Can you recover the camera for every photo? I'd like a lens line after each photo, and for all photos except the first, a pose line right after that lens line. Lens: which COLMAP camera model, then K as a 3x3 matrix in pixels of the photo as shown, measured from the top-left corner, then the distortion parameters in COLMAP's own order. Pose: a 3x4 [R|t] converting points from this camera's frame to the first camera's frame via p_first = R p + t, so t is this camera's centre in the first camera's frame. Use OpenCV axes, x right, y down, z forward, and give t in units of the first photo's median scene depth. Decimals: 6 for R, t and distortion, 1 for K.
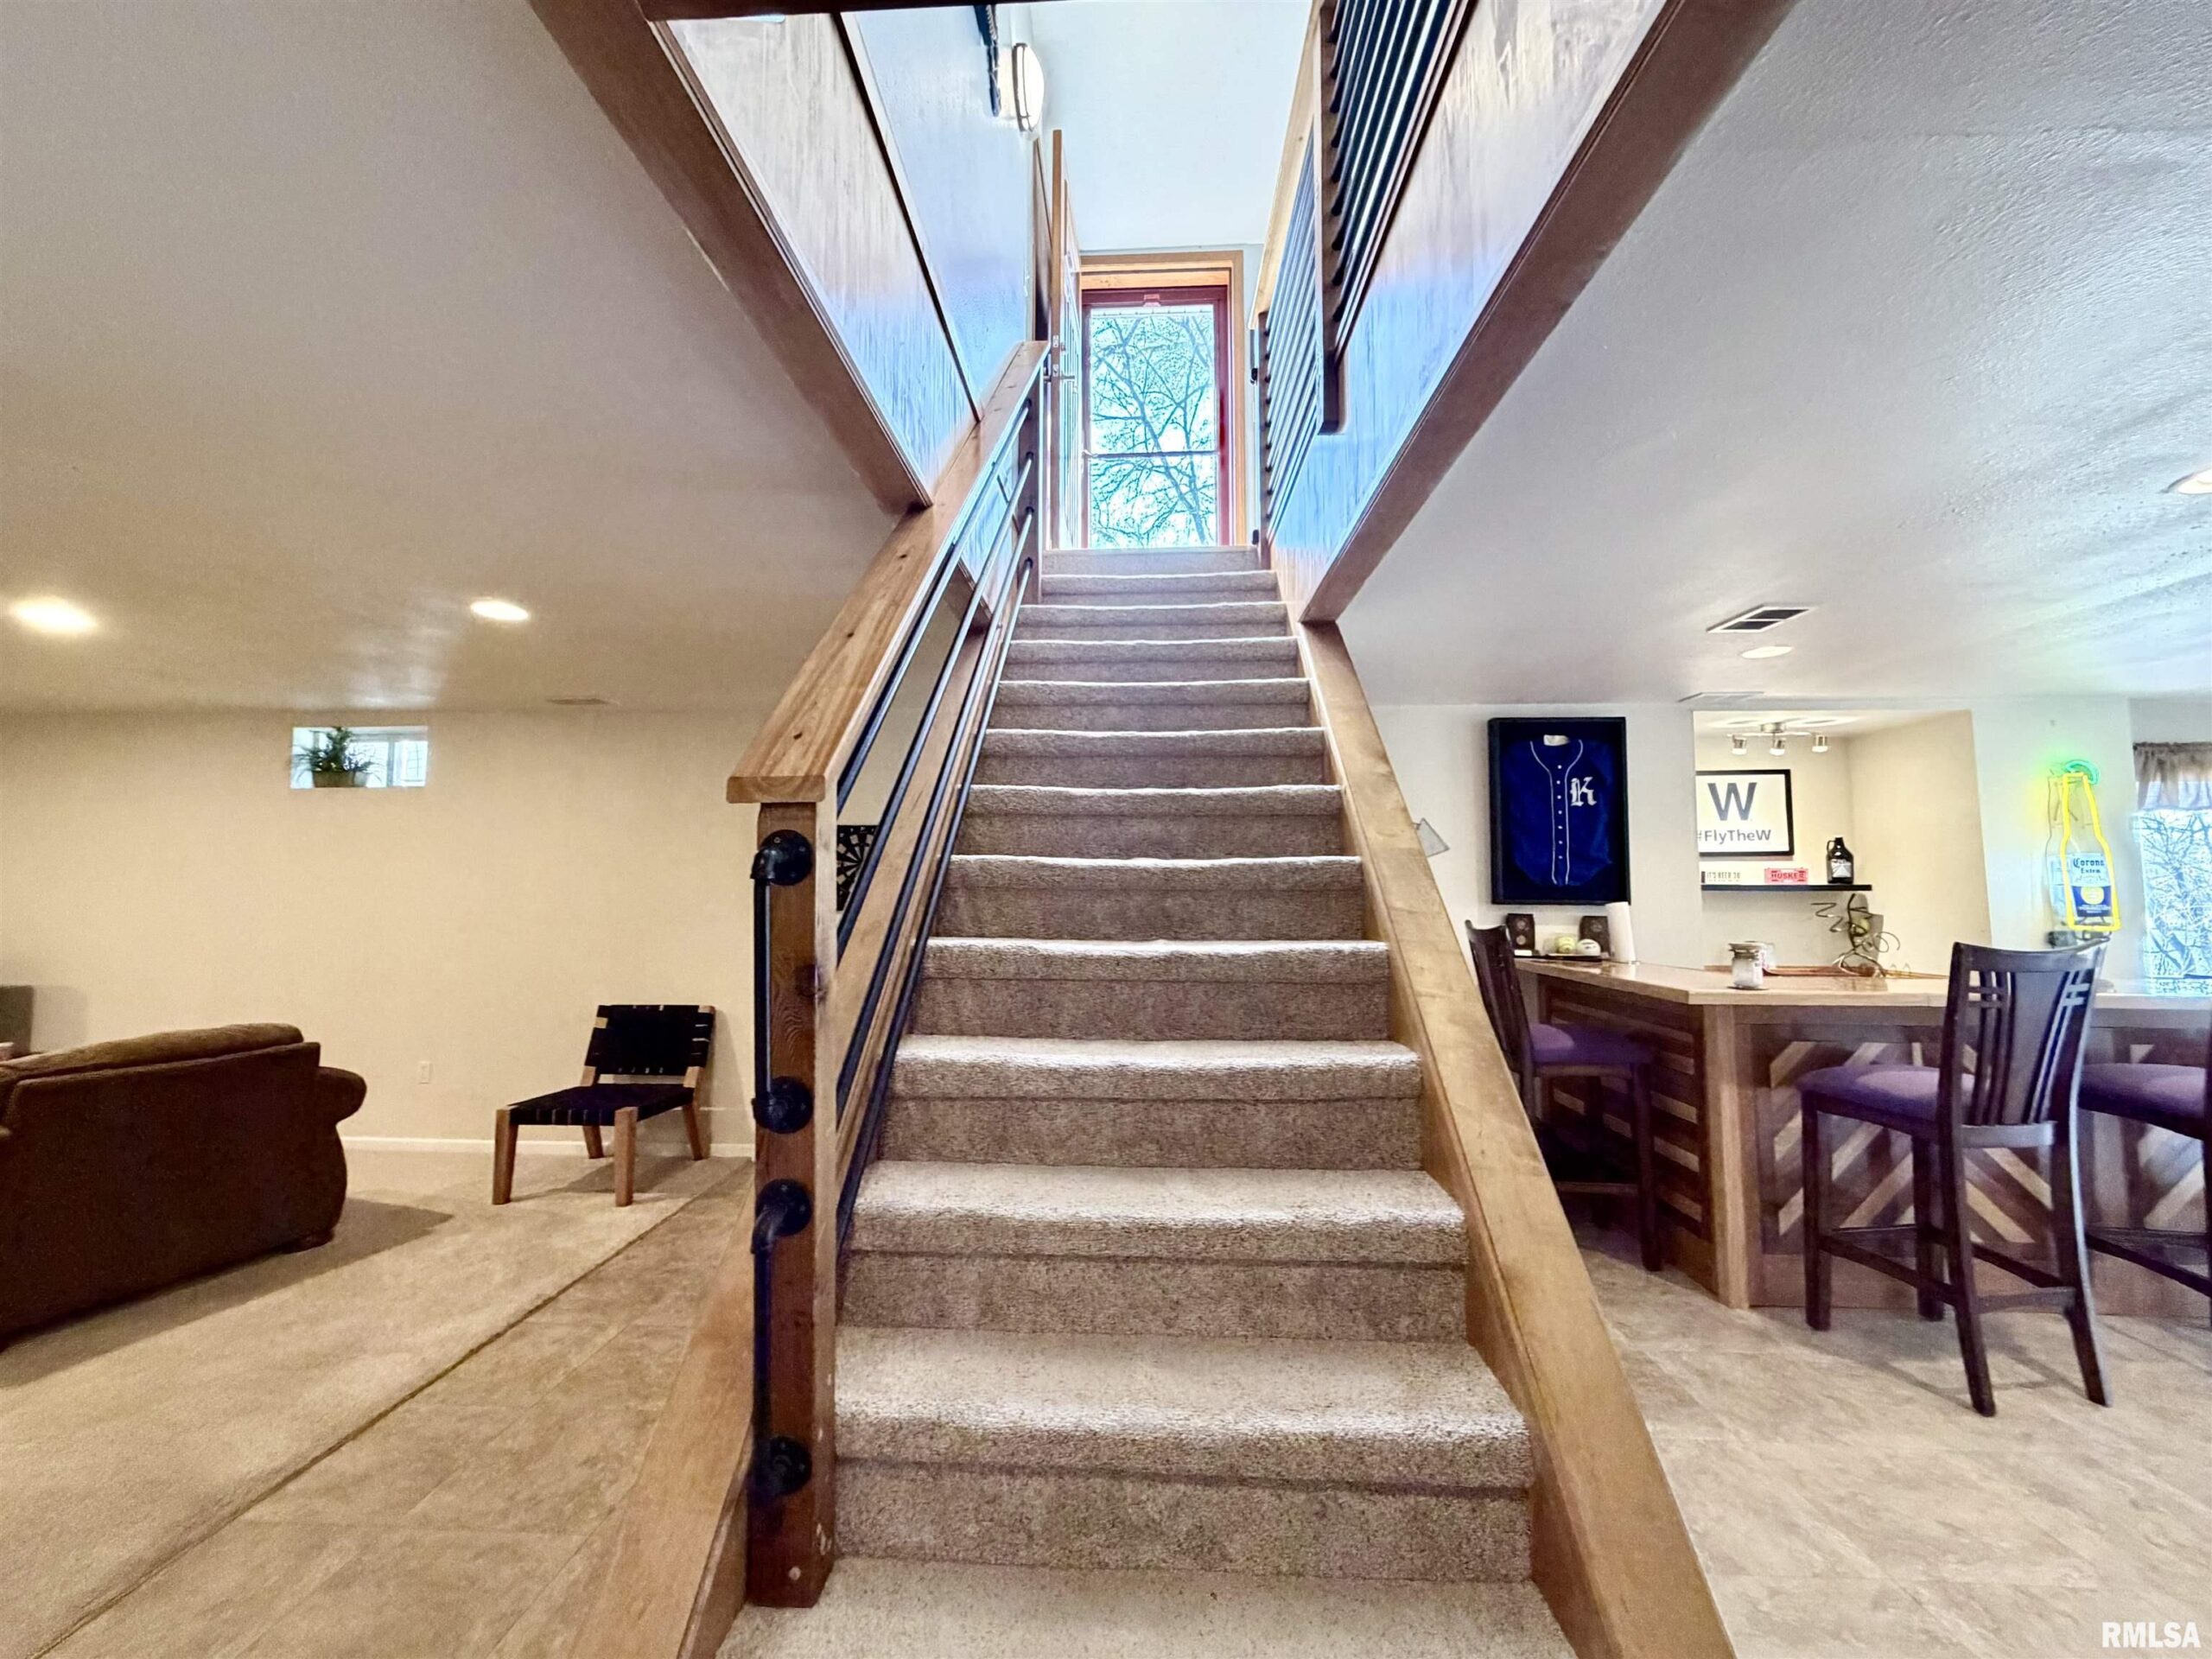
lens RADIAL K [[881.5, 0, 1103.2], [0, 881.5, 835.0], [0, 0, 1]] dist [0.000488, 0.000133]
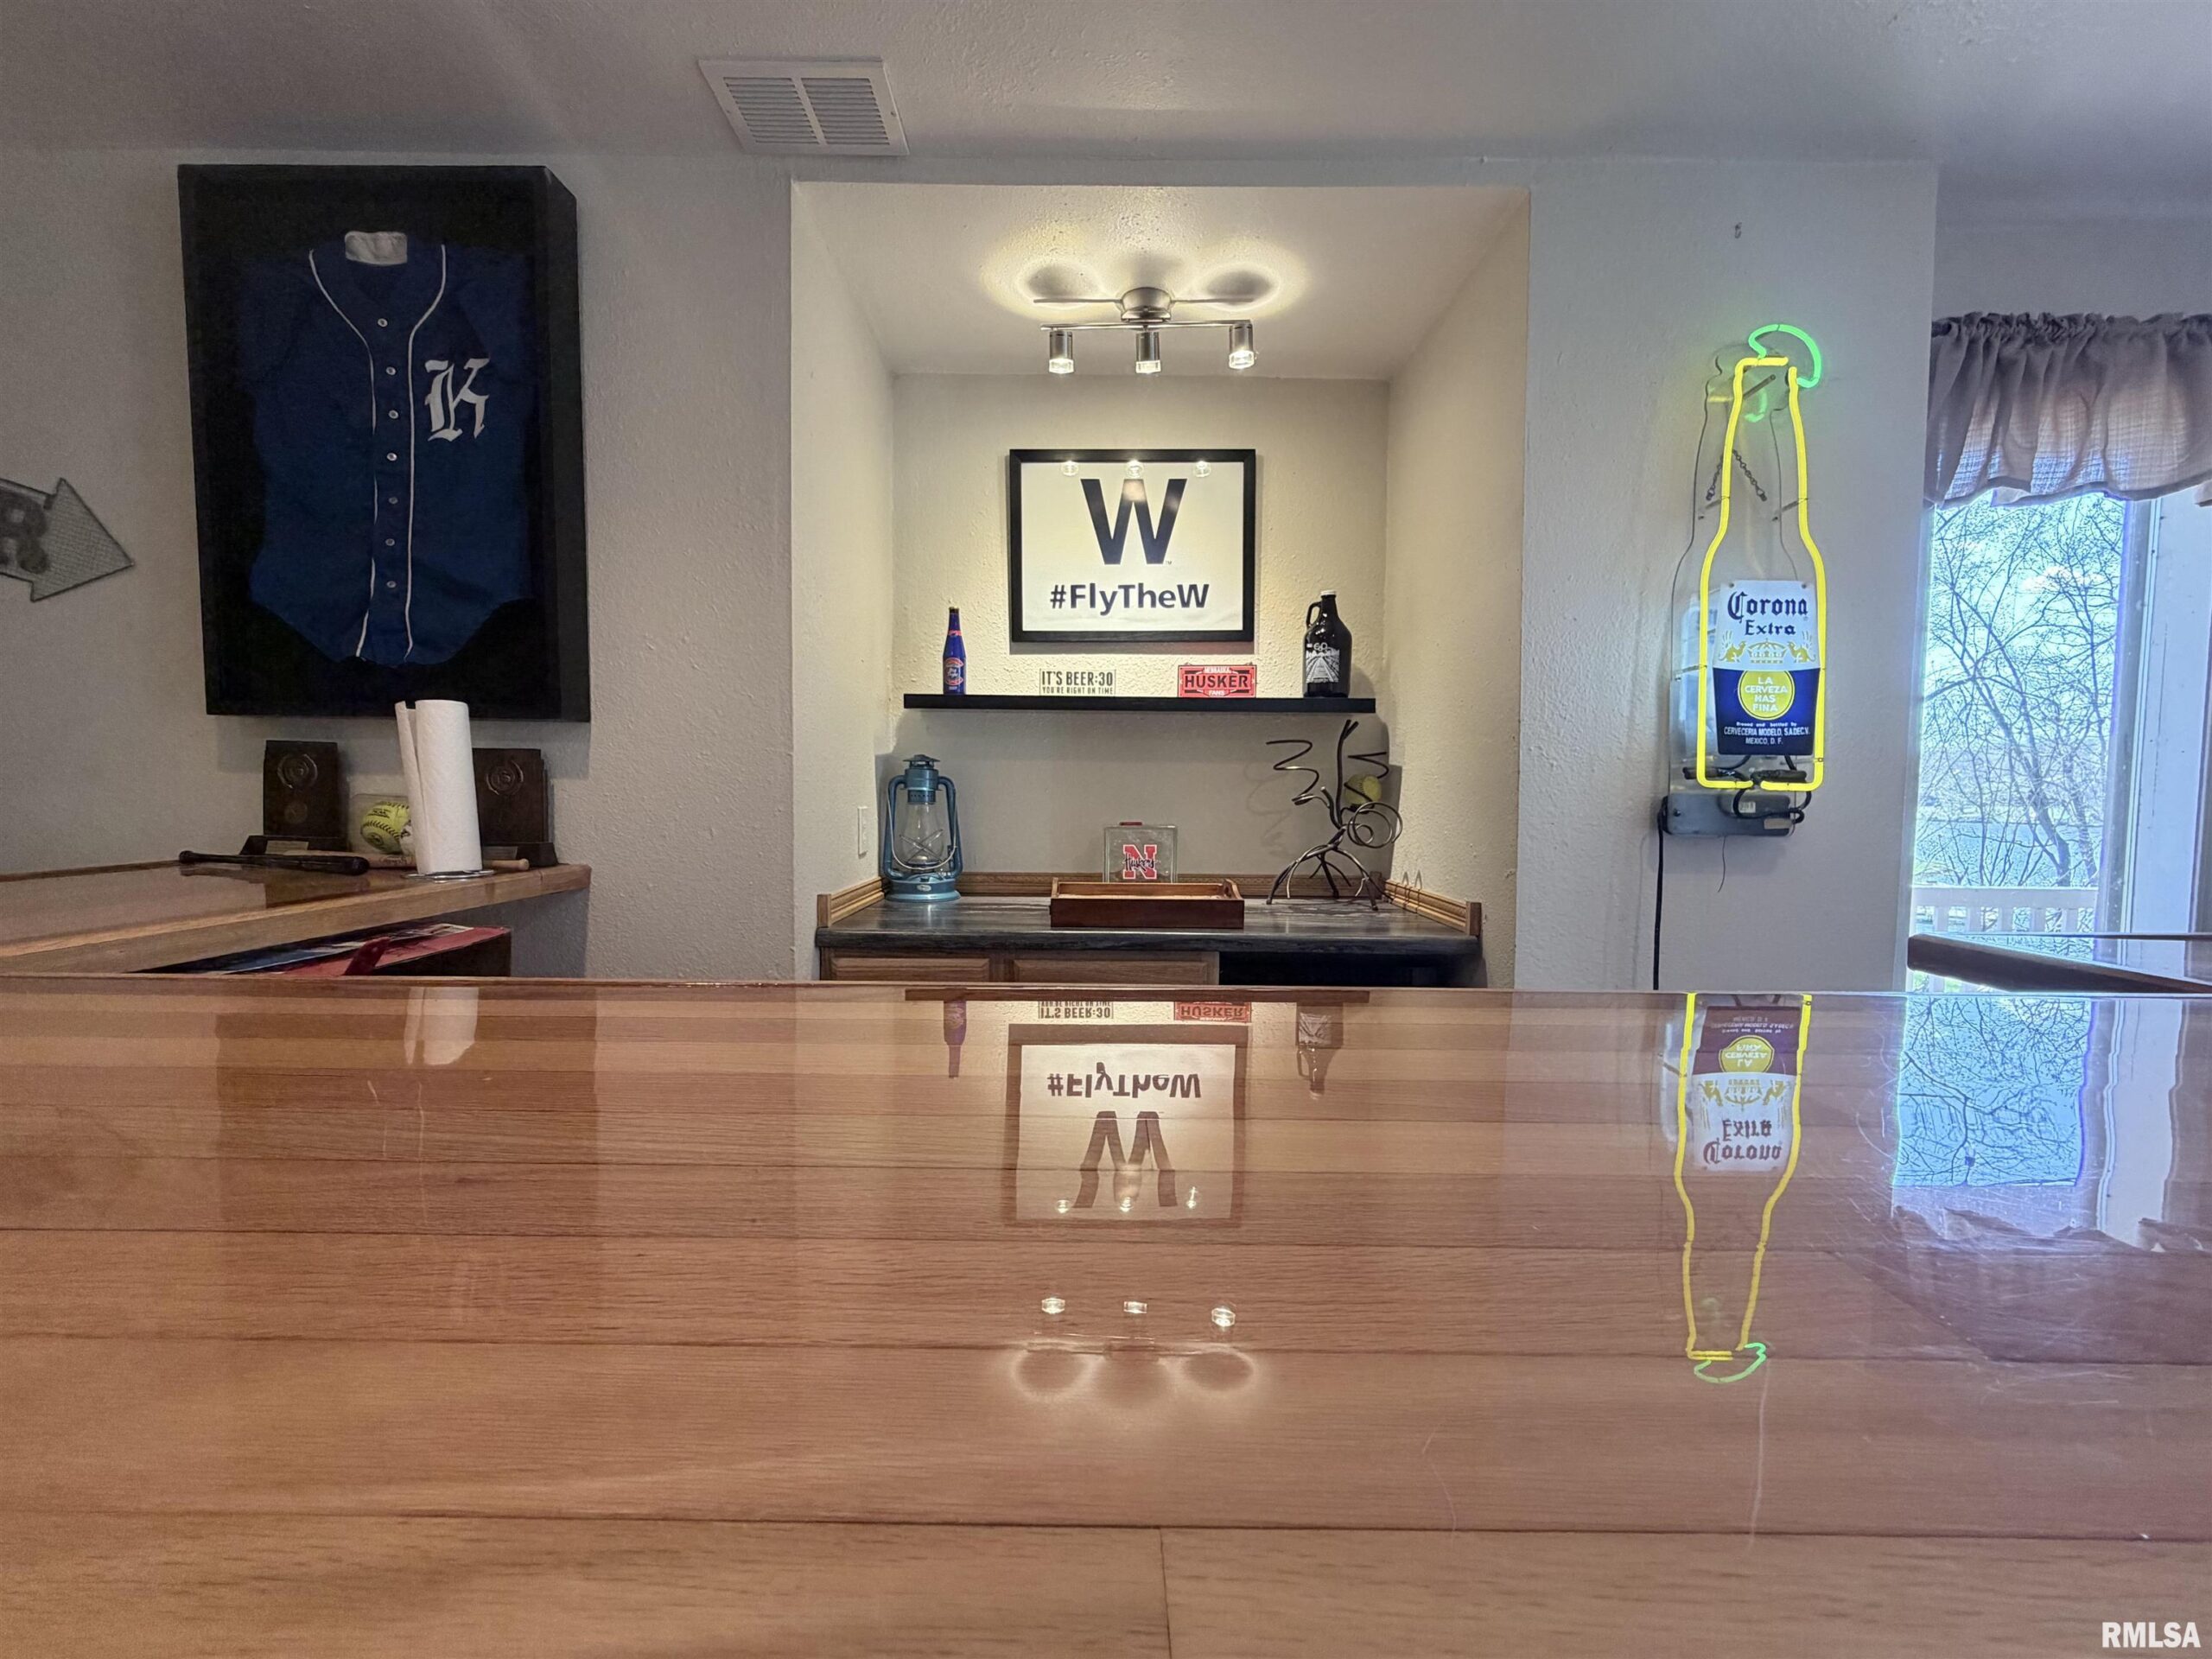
lens RADIAL K [[881.5, 0, 1101.8], [0, 881.5, 831.8], [0, 0, 1]] dist [0.000488, 0.000133]
pose [[0.998727, 0.004073, 0.050275, 0.701707], [-0.010061, 0.992792, 0.119430, 0.070749], [-0.049426, -0.119783, 0.991569, 0.546070]]
